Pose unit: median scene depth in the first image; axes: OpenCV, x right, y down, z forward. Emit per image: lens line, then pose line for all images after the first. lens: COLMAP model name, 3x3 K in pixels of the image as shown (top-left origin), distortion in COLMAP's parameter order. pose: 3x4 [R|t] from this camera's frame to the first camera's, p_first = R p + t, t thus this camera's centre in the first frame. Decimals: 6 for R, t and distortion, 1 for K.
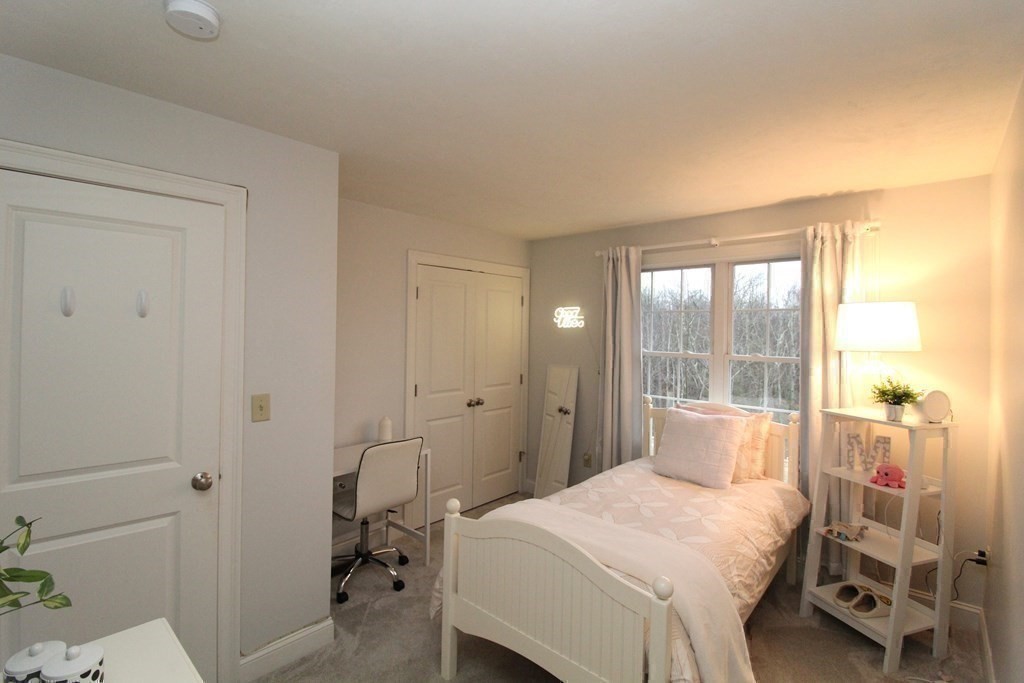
lens RADIAL K [[473.8, 0, 518.6], [0, 473.8, 333.0], [0, 0, 1]] dist [0.001555, -0.000053]
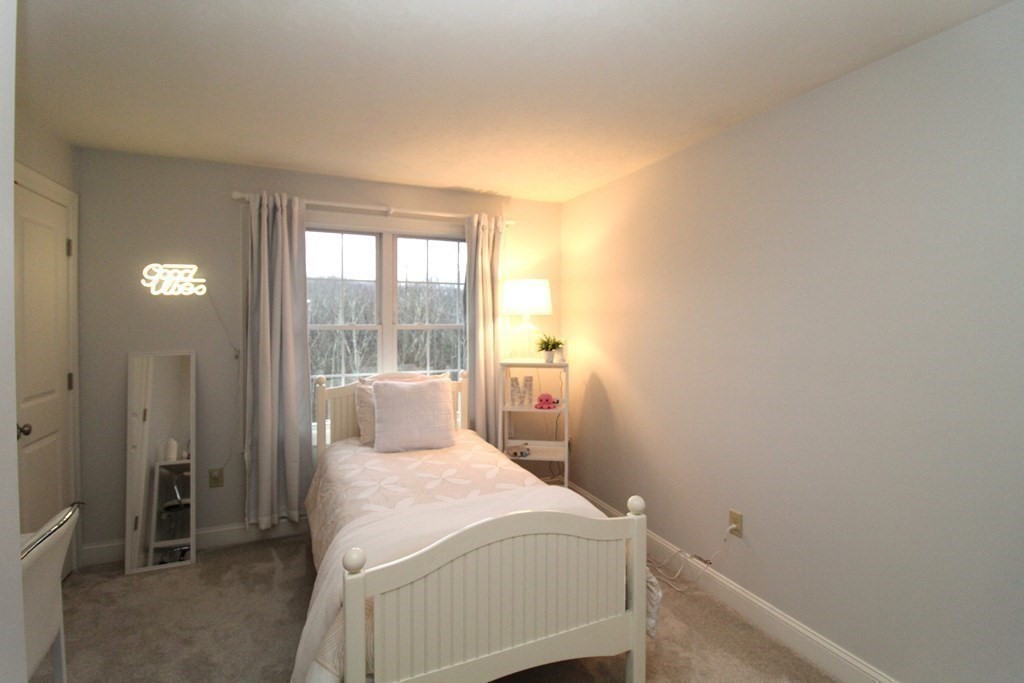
lens RADIAL K [[473.8, 0, 518.6], [0, 473.8, 333.0], [0, 0, 1]] dist [0.001555, -0.000053]
pose [[0.403512, -0.043273, 0.913951, -0.385603], [0.008648, 0.999017, 0.043482, 0.021582], [-0.914934, -0.009641, 0.403489, 0.339047]]
